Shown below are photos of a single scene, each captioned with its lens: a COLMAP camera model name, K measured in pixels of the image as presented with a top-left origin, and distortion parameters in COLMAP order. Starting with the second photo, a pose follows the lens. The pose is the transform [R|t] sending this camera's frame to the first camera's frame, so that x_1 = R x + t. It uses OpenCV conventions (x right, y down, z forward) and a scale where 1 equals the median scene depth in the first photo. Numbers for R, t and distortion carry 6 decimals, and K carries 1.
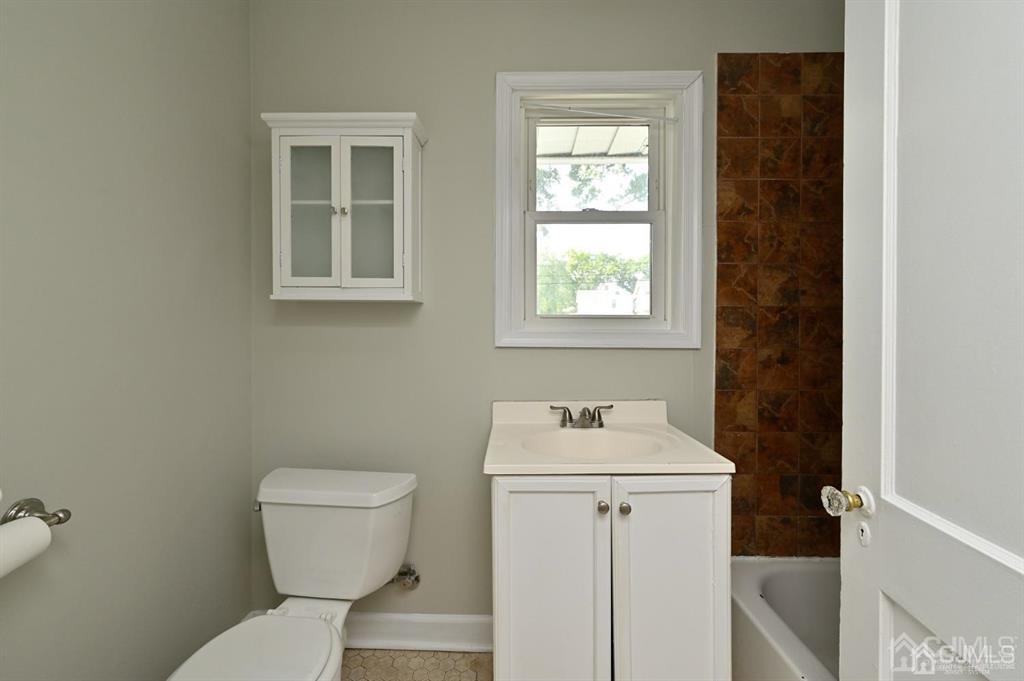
lens RADIAL K [[404.2, 0, 509.3], [0, 404.2, 339.5], [0, 0, 1]] dist [0.000561, -0.000095]
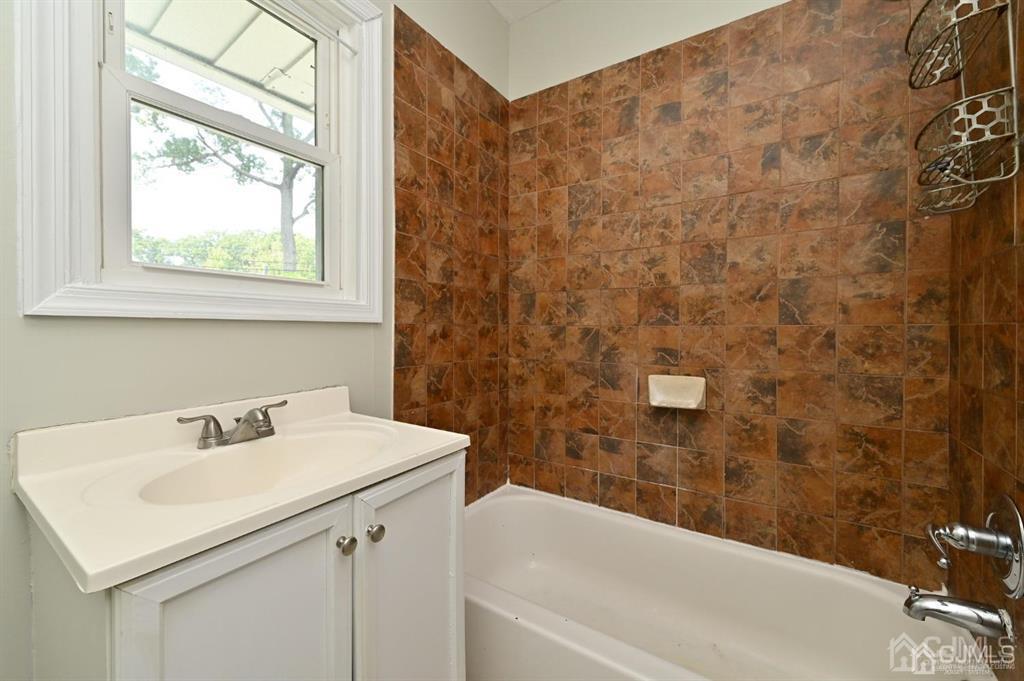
lens RADIAL K [[404.2, 0, 509.0], [0, 404.2, 331.9], [0, 0, 1]] dist [0.000561, -0.000095]
pose [[0.558893, -0.009149, 0.829189, -0.111668], [0.007207, 0.999955, 0.006176, 0.038154], [-0.829208, 0.002524, 0.558934, 0.262791]]
